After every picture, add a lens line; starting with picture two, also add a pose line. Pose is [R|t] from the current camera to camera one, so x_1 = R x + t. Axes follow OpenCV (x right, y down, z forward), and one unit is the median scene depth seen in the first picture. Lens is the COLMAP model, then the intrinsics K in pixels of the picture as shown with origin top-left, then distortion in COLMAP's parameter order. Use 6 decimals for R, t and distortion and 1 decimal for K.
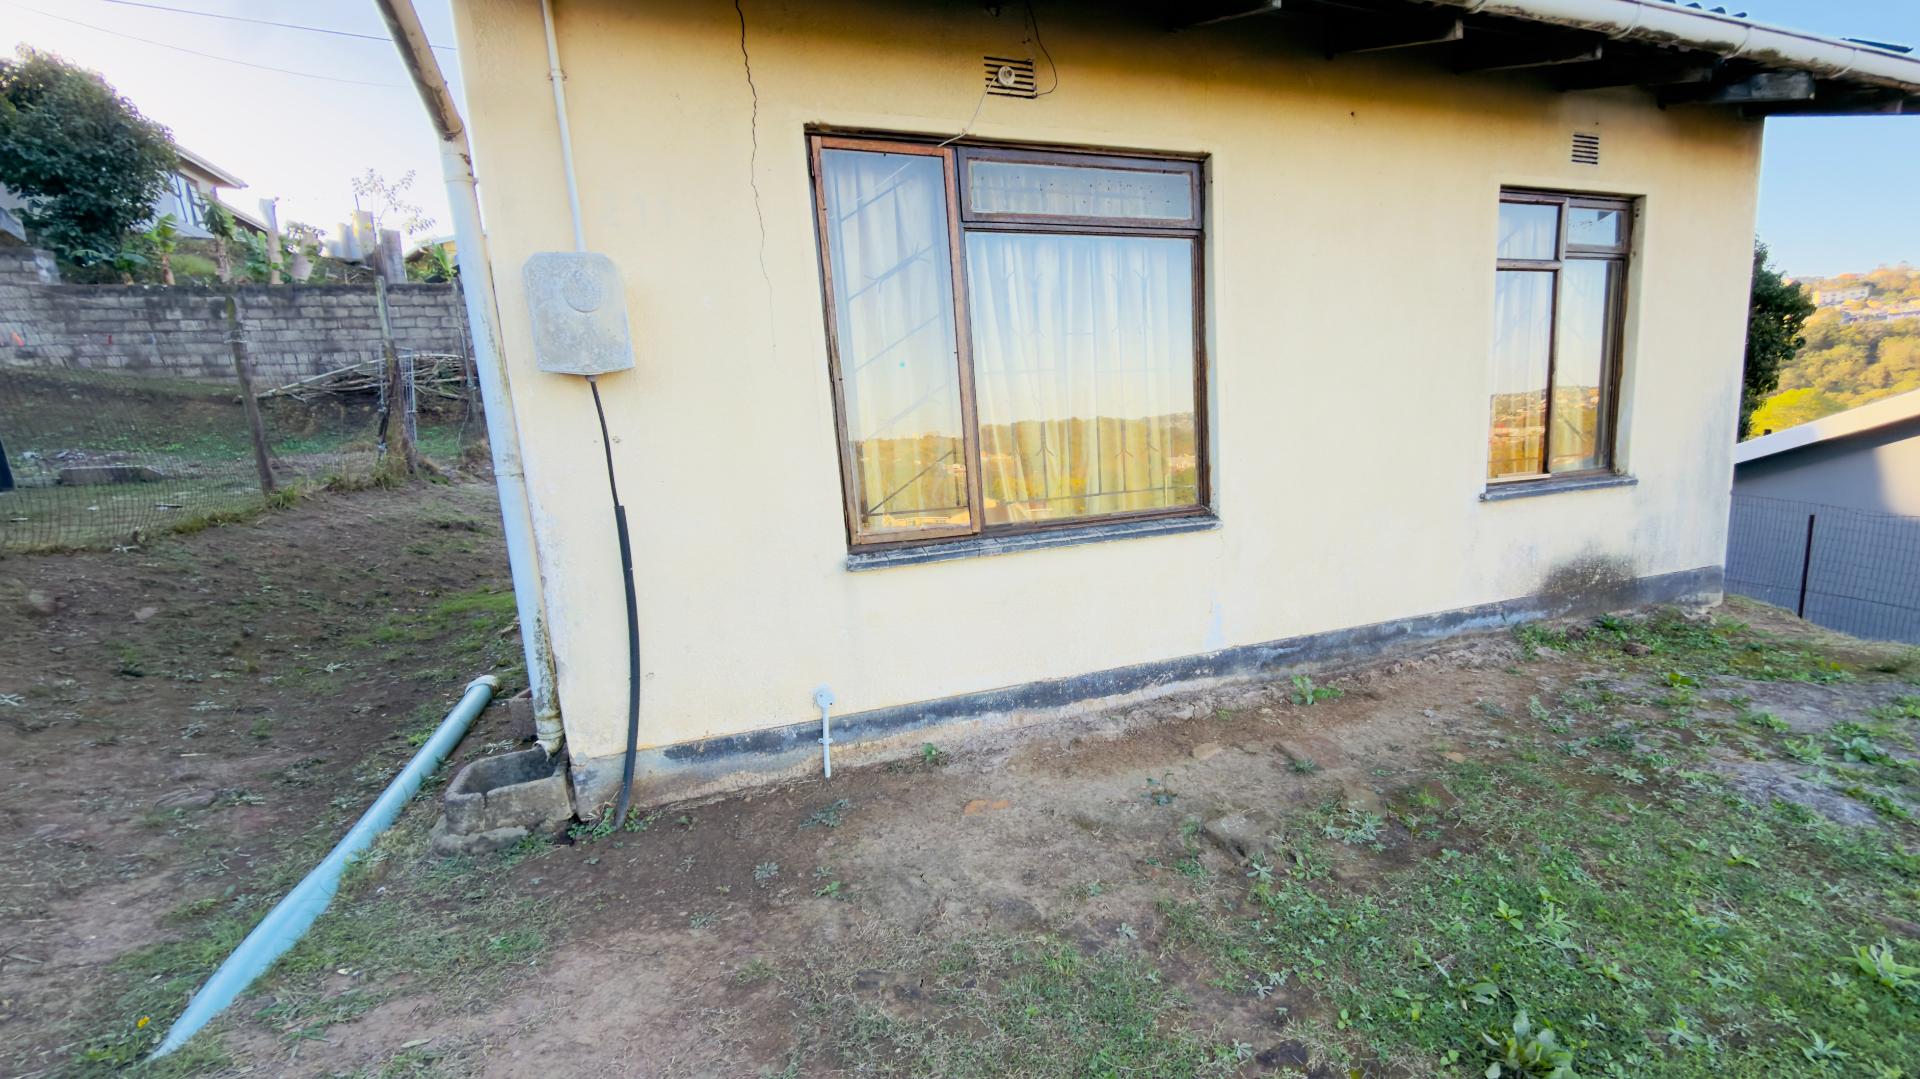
lens RADIAL K [[755.8, 0, 950.0], [0, 755.8, 543.4], [0, 0, 1]] dist [-0.001450, 0.000063]
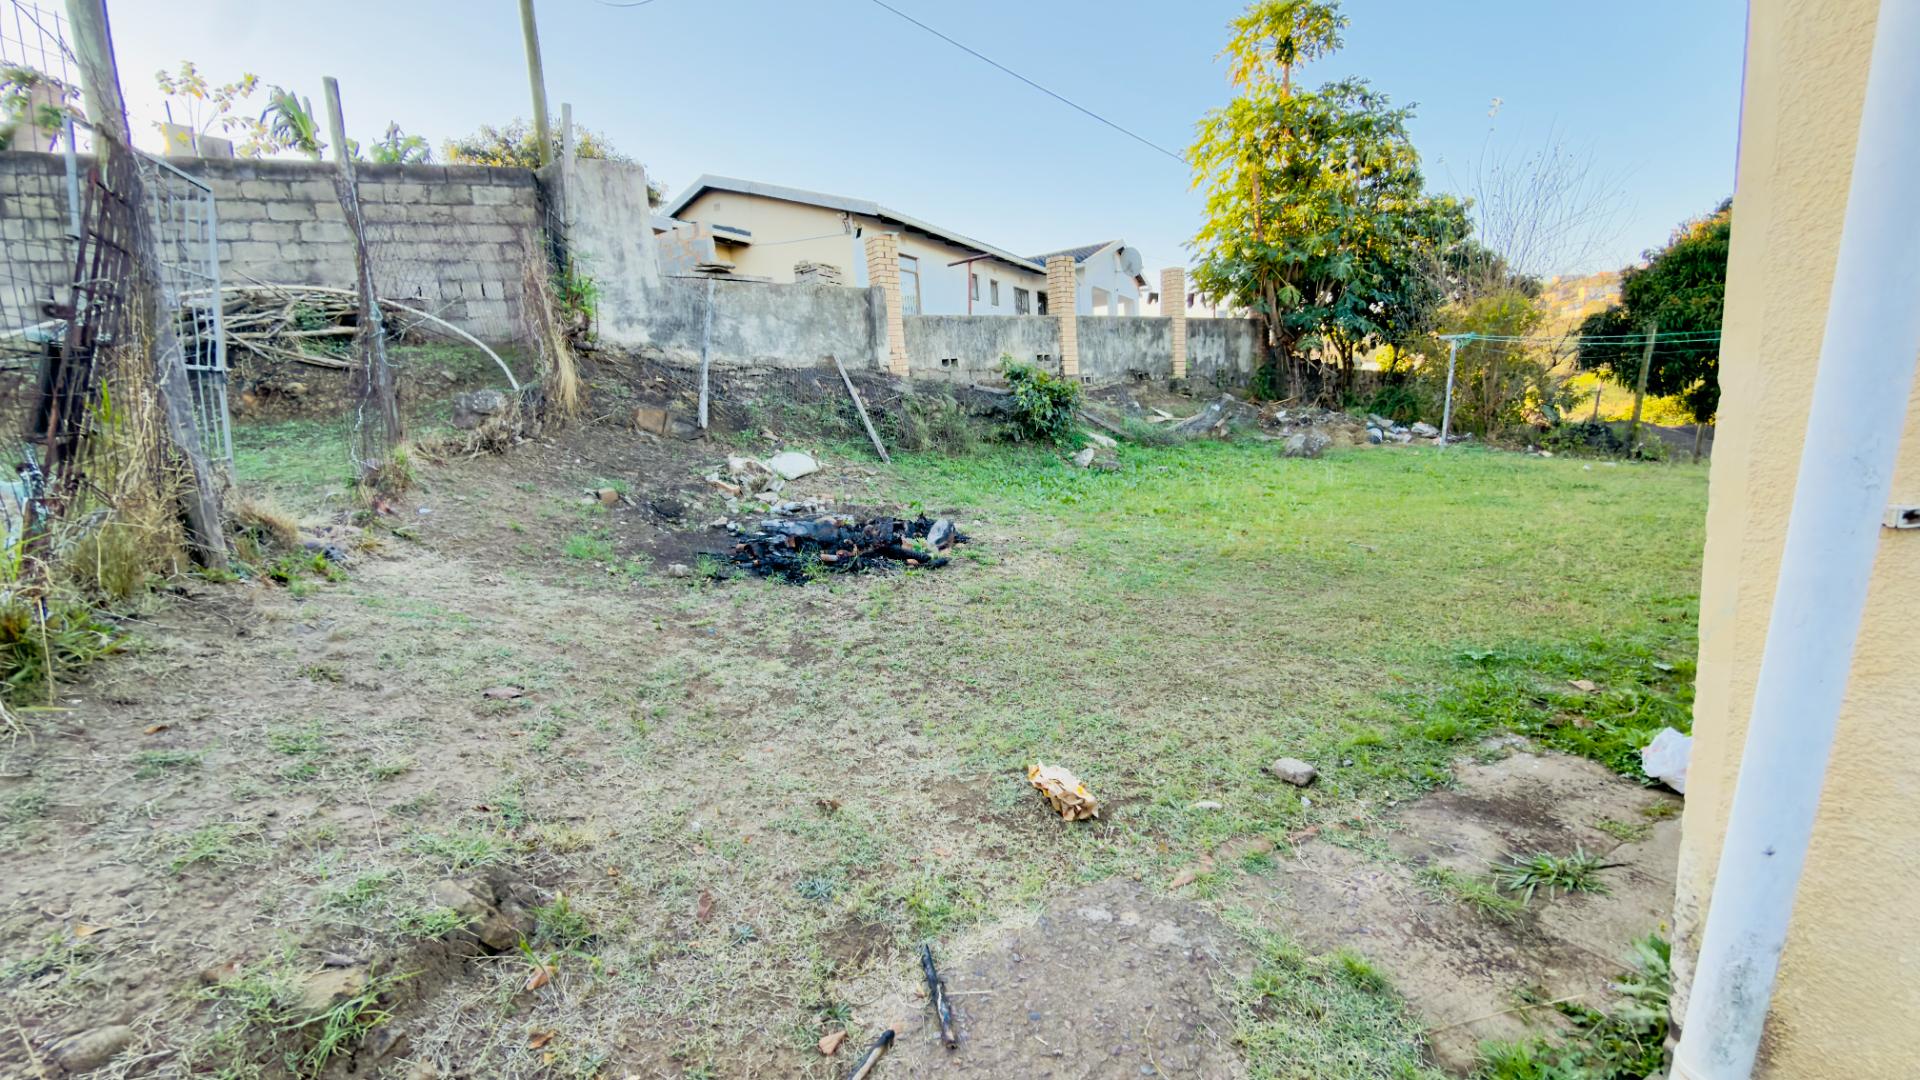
lens RADIAL K [[755.8, 0, 950.0], [0, 755.8, 543.9], [0, 0, 1]] dist [-0.001450, 0.000063]
pose [[0.993073, -0.013225, 0.116752, -0.277620], [0.013873, 0.999893, -0.004743, -0.057447], [-0.116677, 0.006330, 0.993150, 0.410094]]
